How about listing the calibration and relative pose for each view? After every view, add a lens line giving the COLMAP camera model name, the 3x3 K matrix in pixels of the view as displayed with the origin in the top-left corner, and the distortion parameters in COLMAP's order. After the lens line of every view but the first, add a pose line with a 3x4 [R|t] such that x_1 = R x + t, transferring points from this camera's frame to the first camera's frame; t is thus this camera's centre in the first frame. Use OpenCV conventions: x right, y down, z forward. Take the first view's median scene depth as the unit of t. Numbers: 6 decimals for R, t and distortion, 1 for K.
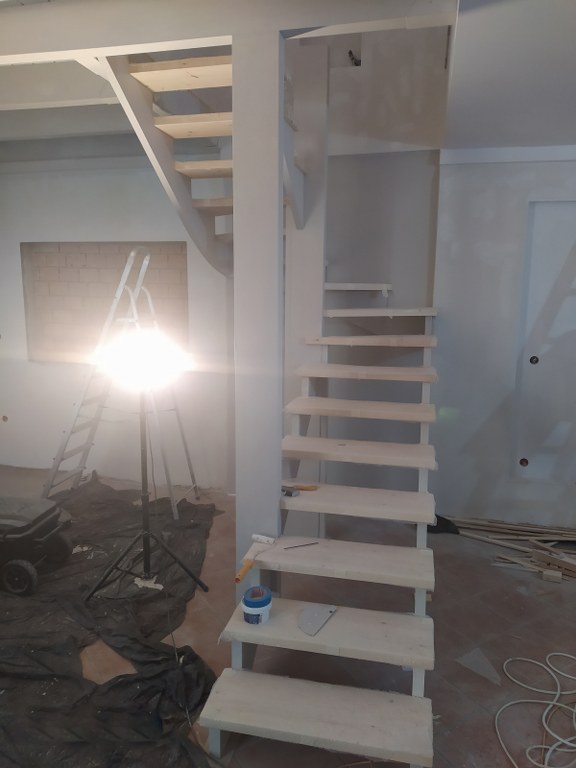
lens RADIAL K [[574.9, 0, 287.8], [0, 574.9, 384.4], [0, 0, 1]] dist [0.005843, -0.000167]
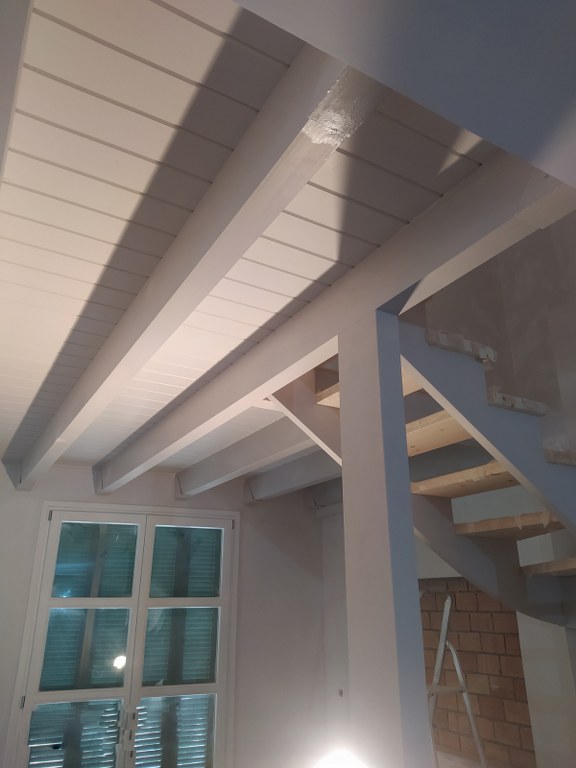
lens RADIAL K [[574.9, 0, 287.3], [0, 574.9, 383.1], [0, 0, 1]] dist [0.005843, -0.000167]
pose [[0.683357, -0.266010, -0.679898, 0.253345], [-0.121593, 0.876786, -0.465254, -0.107116], [0.719887, 0.400606, 0.566813, 0.341878]]
